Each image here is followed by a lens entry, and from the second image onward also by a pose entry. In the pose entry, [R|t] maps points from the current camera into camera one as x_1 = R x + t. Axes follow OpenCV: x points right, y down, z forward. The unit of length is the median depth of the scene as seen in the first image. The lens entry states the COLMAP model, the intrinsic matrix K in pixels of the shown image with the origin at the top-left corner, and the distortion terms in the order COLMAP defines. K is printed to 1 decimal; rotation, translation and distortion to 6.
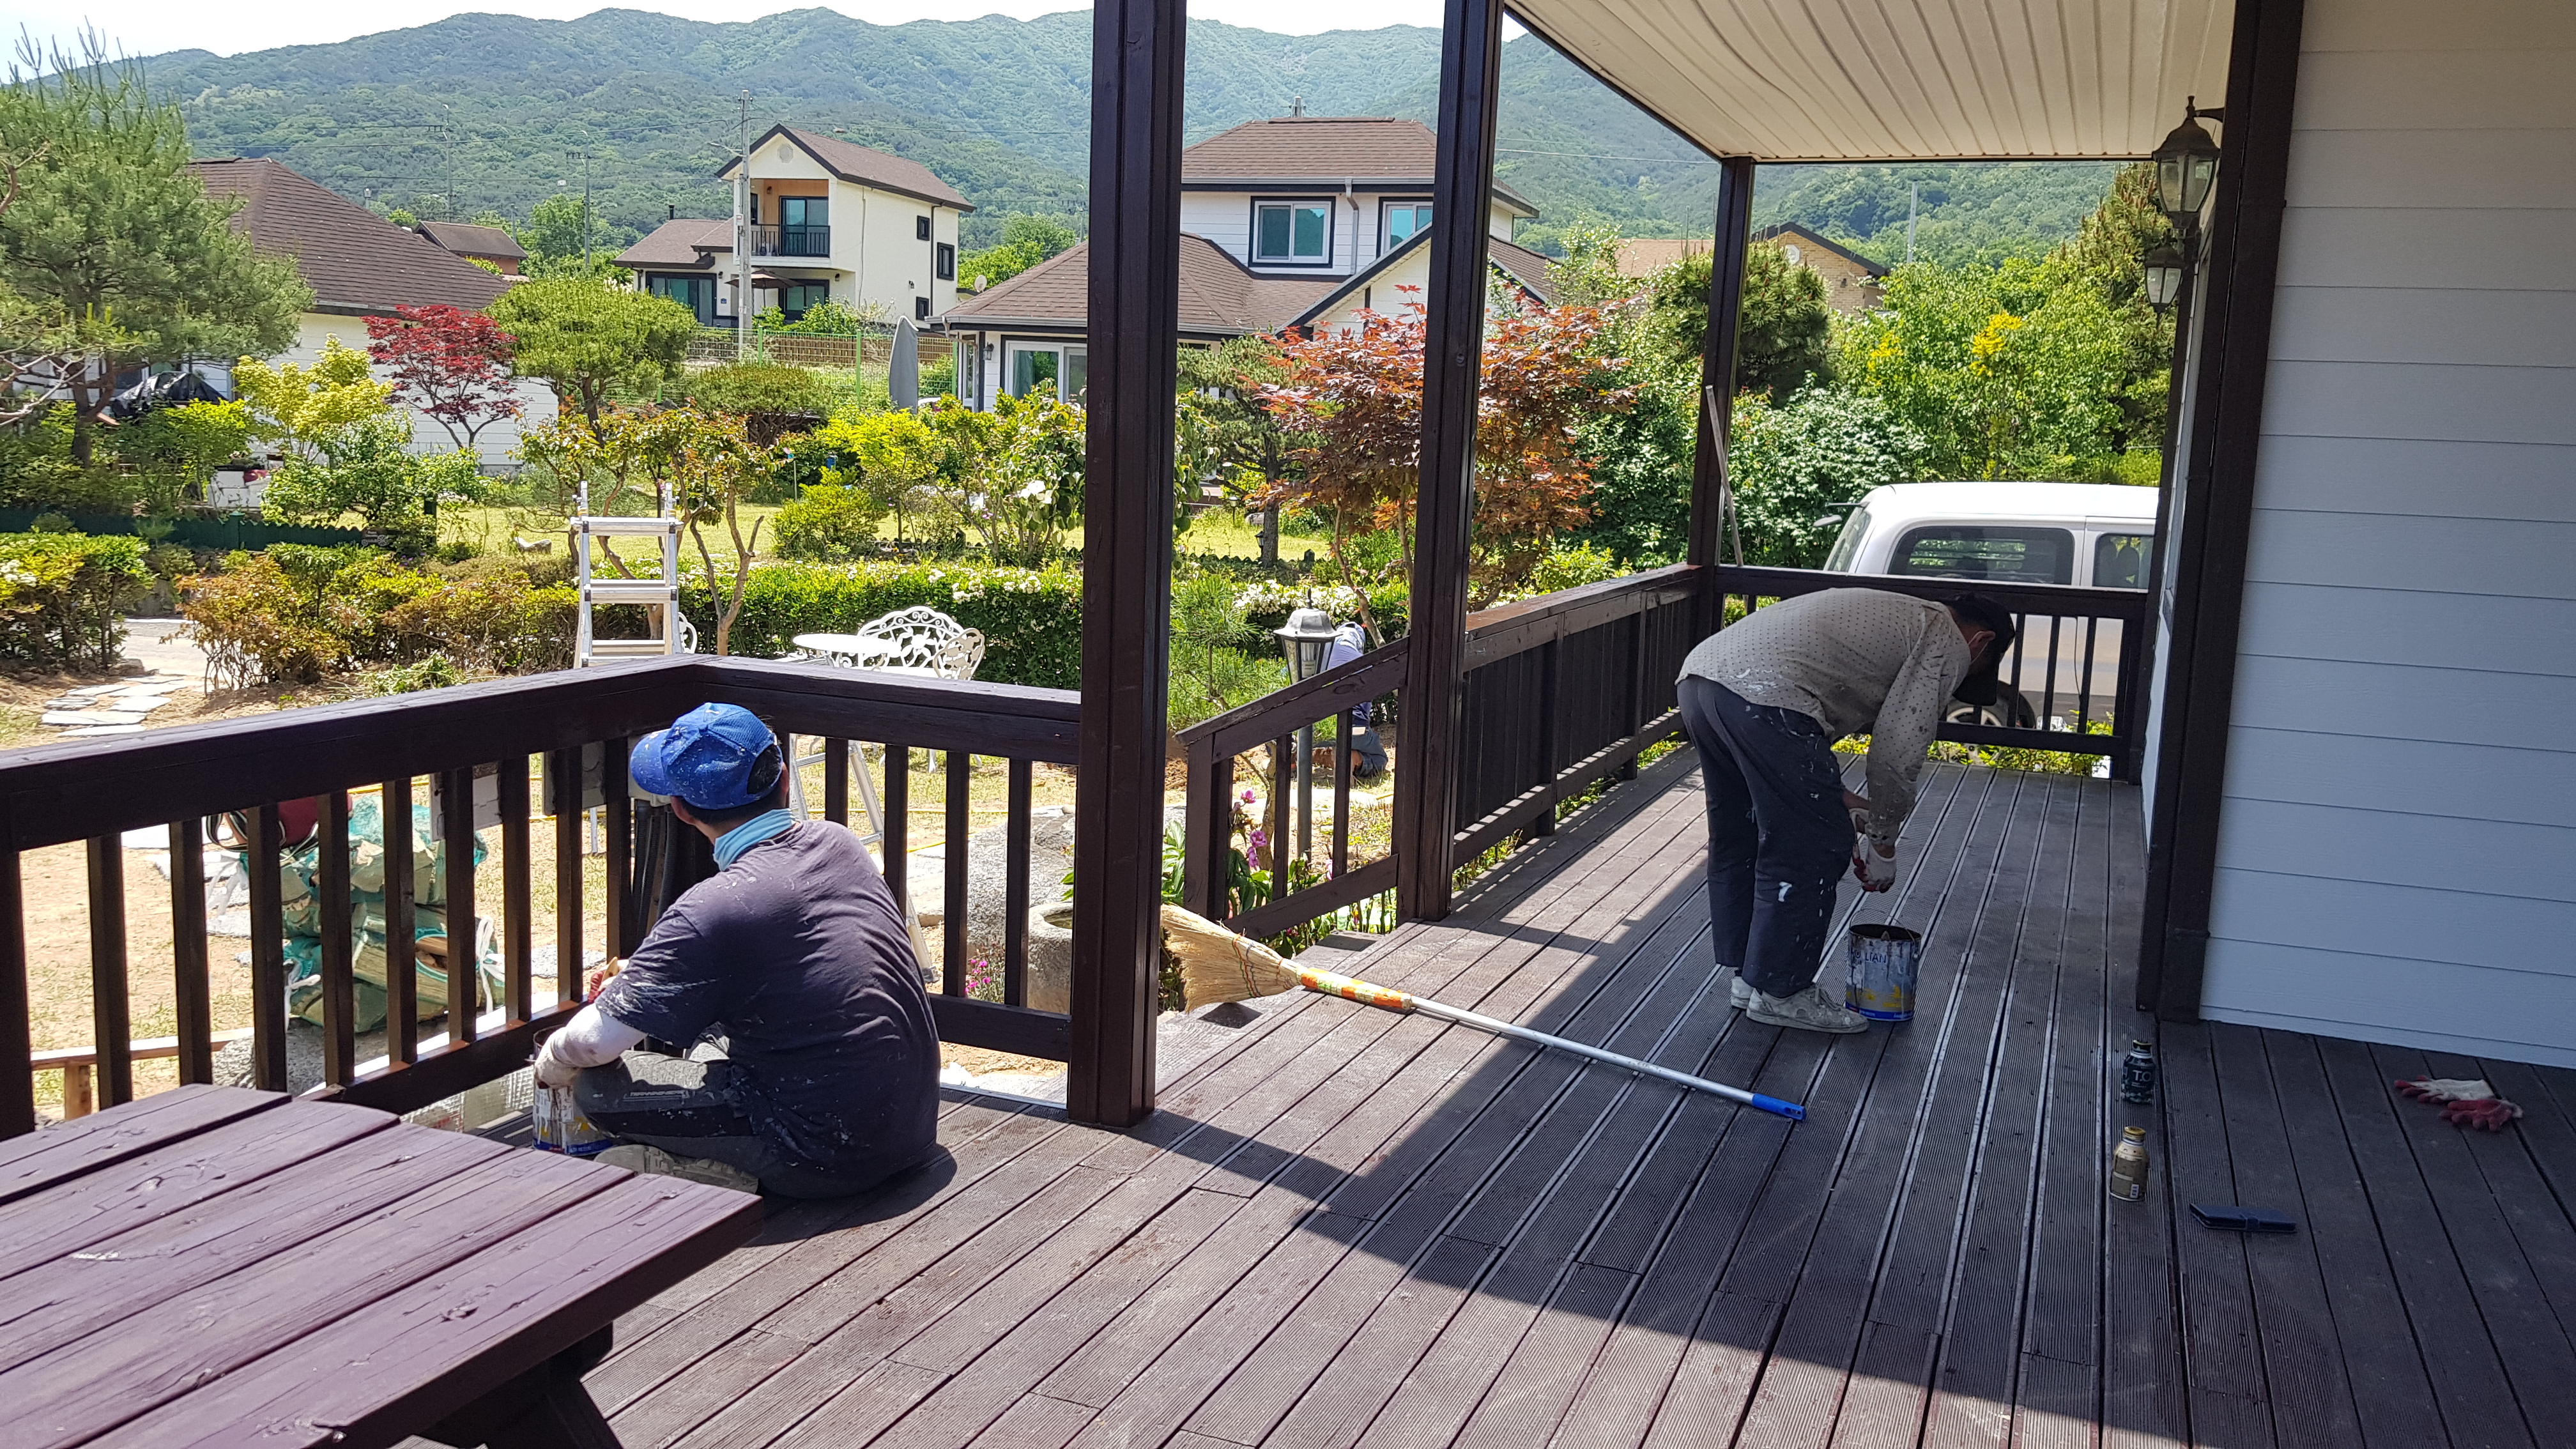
lens RADIAL K [[2027.5, 0, 1277.4], [0, 2027.5, 728.7], [0, 0, 1]] dist [0.117905, -0.201648]
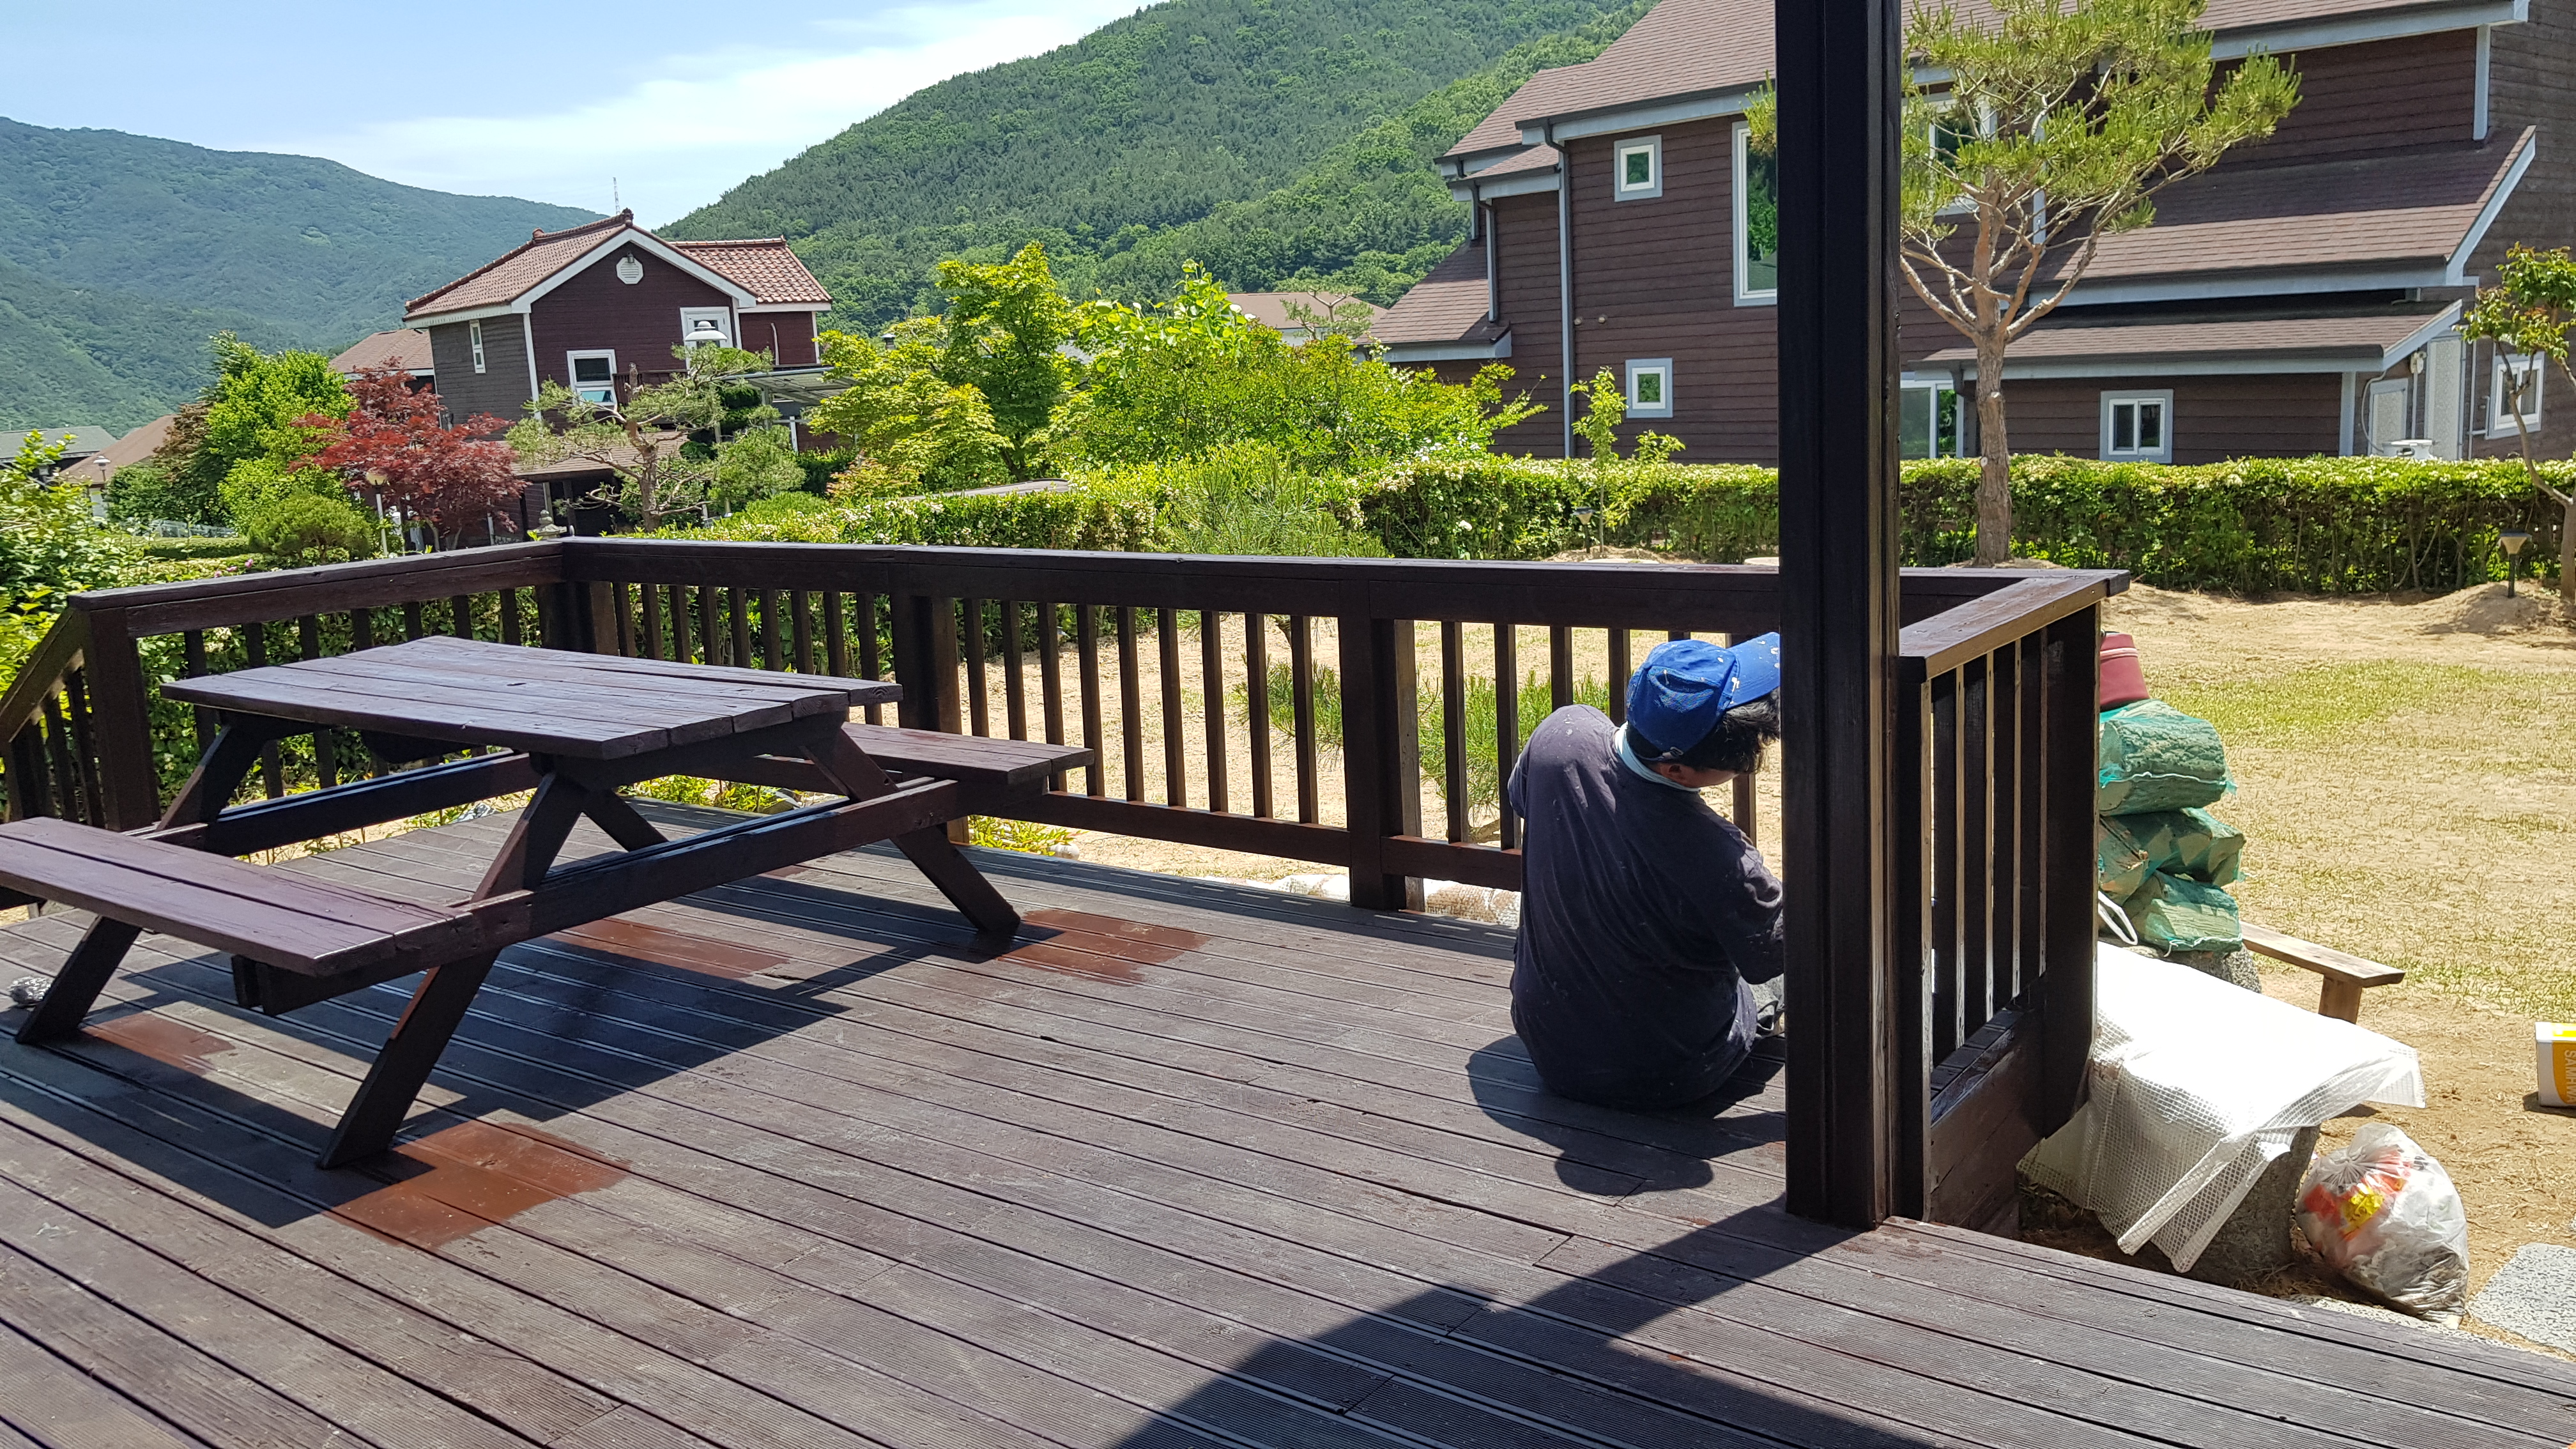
lens RADIAL K [[2027.5, 0, 1277.4], [0, 2027.5, 728.7], [0, 0, 1]] dist [0.117905, -0.201648]
pose [[-0.276752, 0.156559, -0.948102, 0.786069], [-0.097993, 0.976897, 0.189918, -0.122919], [0.955932, 0.145467, -0.255016, 1.151105]]
